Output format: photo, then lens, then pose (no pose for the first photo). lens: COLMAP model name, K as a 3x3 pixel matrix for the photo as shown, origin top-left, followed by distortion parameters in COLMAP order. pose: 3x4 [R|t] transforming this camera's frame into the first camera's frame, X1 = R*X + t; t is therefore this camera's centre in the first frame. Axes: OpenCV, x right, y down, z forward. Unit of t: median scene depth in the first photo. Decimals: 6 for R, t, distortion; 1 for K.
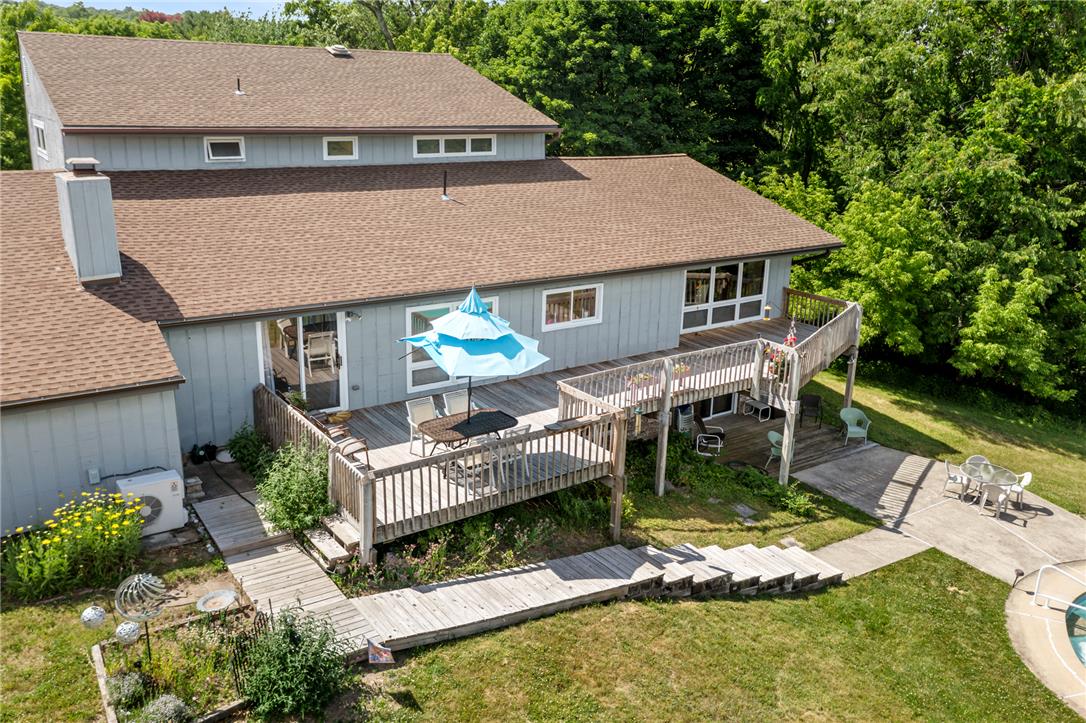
lens RADIAL K [[886.0, 0, 543.0], [0, 886.0, 361.5], [0, 0, 1]] dist [-0.010751, -0.002099]
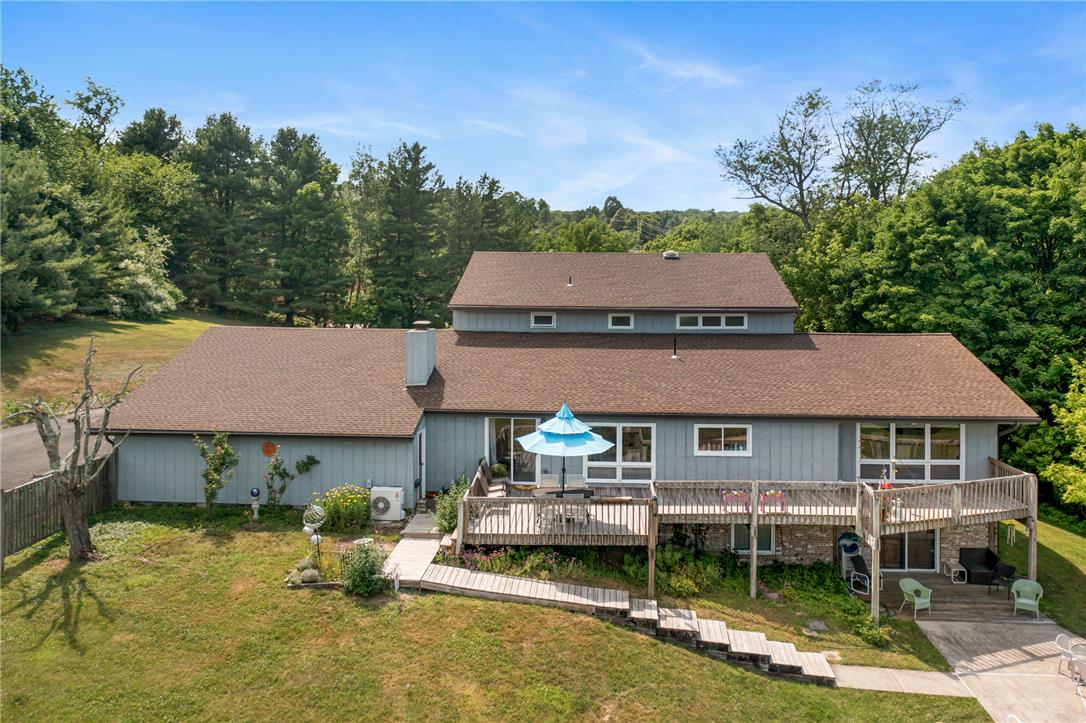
lens RADIAL K [[877.1, 0, 541.8], [0, 877.1, 276.5], [0, 0, 1]] dist [-0.011006, -0.002010]
pose [[0.781880, -0.014850, -0.623252, 0.625654], [-0.166940, 0.958220, -0.232260, 0.052255], [0.600662, 0.285646, 0.746734, -0.202907]]
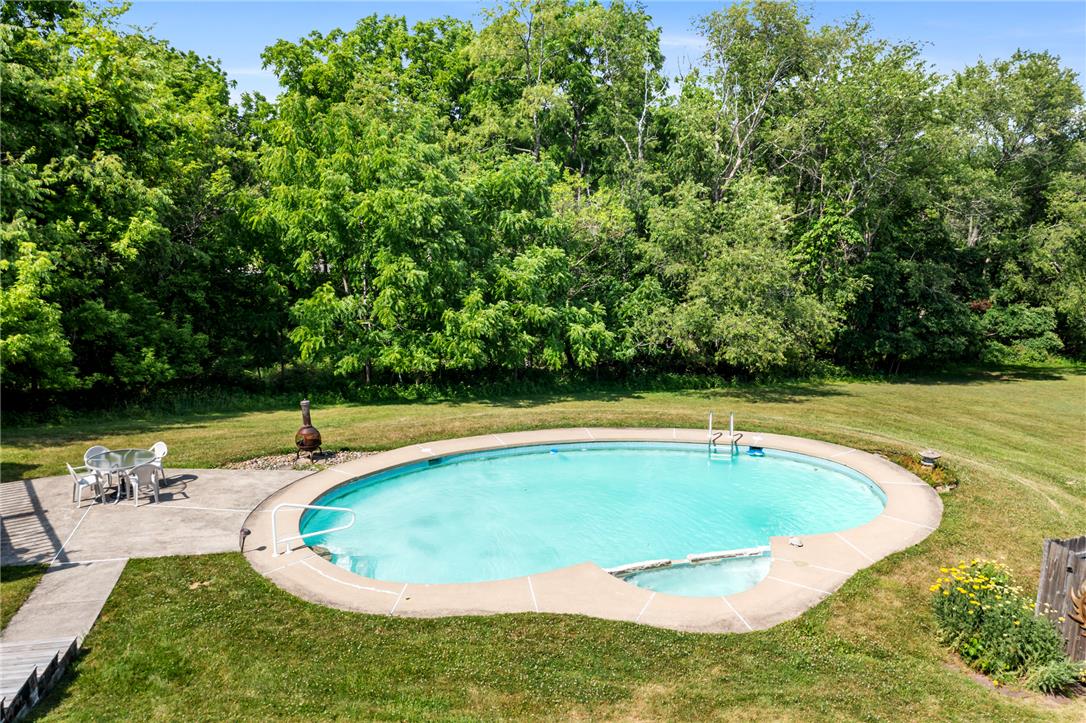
lens RADIAL K [[855.9, 0, 537.3], [0, 855.9, 354.3], [0, 0, 1]] dist [-0.006049, -0.002542]
pose [[0.350751, -0.217615, 0.910833, -0.073168], [0.266212, 0.955669, 0.125812, 0.033768], [-0.897834, 0.198346, 0.393133, 0.306912]]
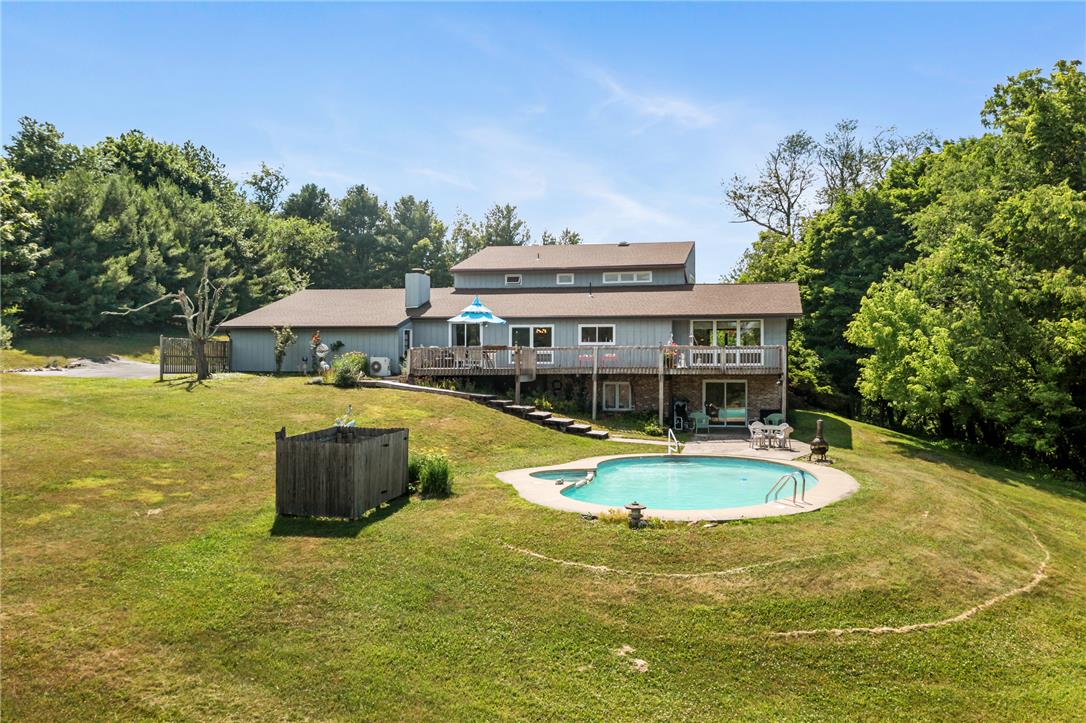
lens RADIAL K [[855.9, 0, 537.3], [0, 855.9, 354.3], [0, 0, 1]] dist [-0.006049, -0.002542]
pose [[0.647387, -0.026897, -0.761686, 1.389848], [-0.210891, 0.954036, -0.212934, 0.412192], [0.732403, 0.298484, 0.611958, -0.267530]]
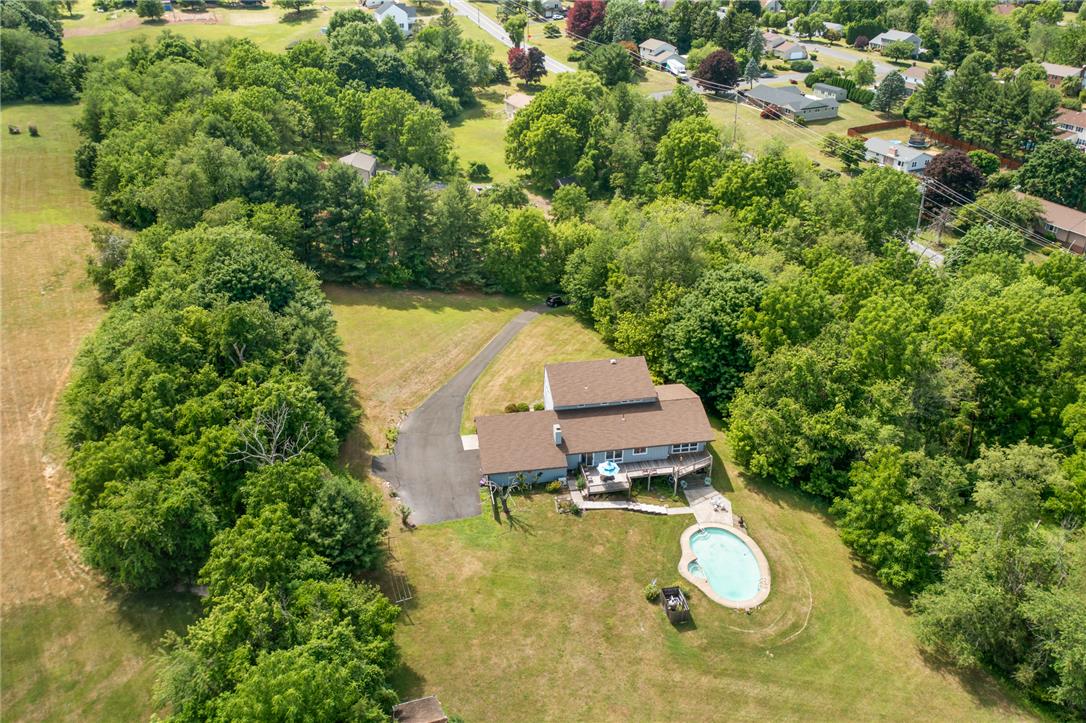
lens RADIAL K [[855.9, 0, 537.3], [0, 855.9, 354.3], [0, 0, 1]] dist [-0.006049, -0.002542]
pose [[0.901140, 0.183415, -0.392817, 1.311471], [-0.100947, 0.969963, 0.221318, -1.604600], [0.421611, -0.159785, 0.892588, -3.504286]]
